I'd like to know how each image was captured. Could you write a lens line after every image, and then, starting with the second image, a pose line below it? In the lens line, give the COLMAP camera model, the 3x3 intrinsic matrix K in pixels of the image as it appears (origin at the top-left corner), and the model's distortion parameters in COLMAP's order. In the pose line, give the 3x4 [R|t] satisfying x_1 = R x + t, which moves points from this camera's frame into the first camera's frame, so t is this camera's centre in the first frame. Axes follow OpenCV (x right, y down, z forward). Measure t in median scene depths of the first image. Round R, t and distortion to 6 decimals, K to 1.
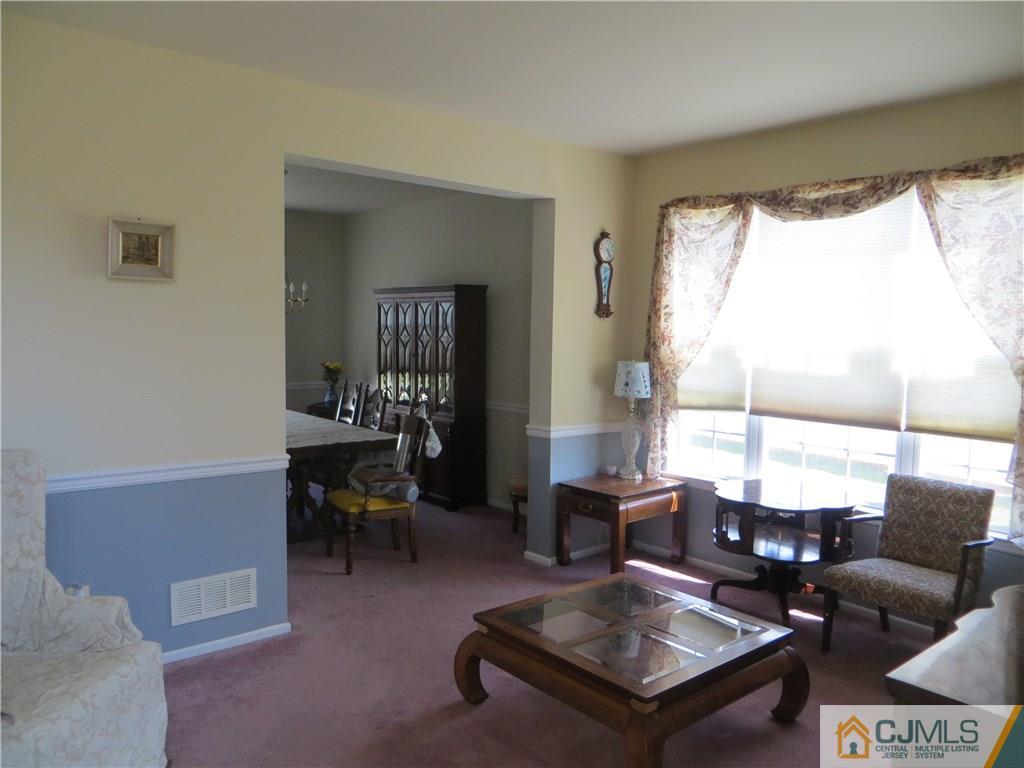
lens RADIAL K [[764.2, 0, 514.3], [0, 764.2, 380.7], [0, 0, 1]] dist [-0.001470, -0.006485]
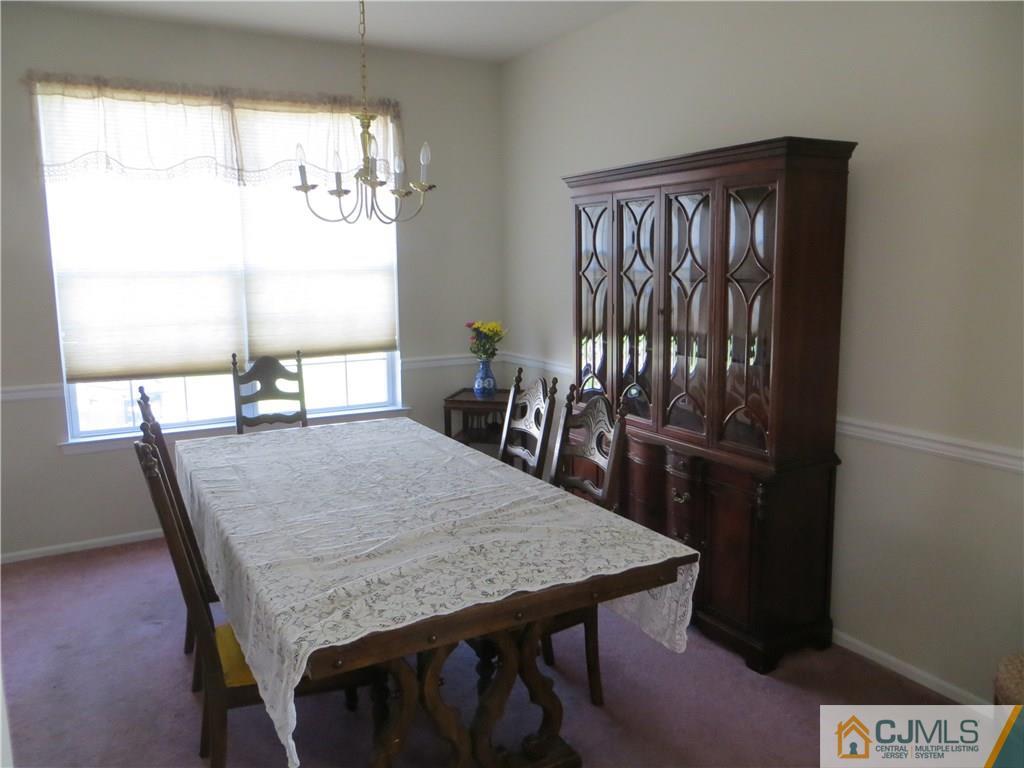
lens RADIAL K [[764.2, 0, 510.6], [0, 764.2, 381.7], [0, 0, 1]] dist [-0.001470, -0.006485]
pose [[0.982365, 0.000420, -0.186973, -0.127201], [0.015681, 0.996289, 0.084630, -0.030637], [0.186315, -0.086069, 0.978713, 0.496689]]
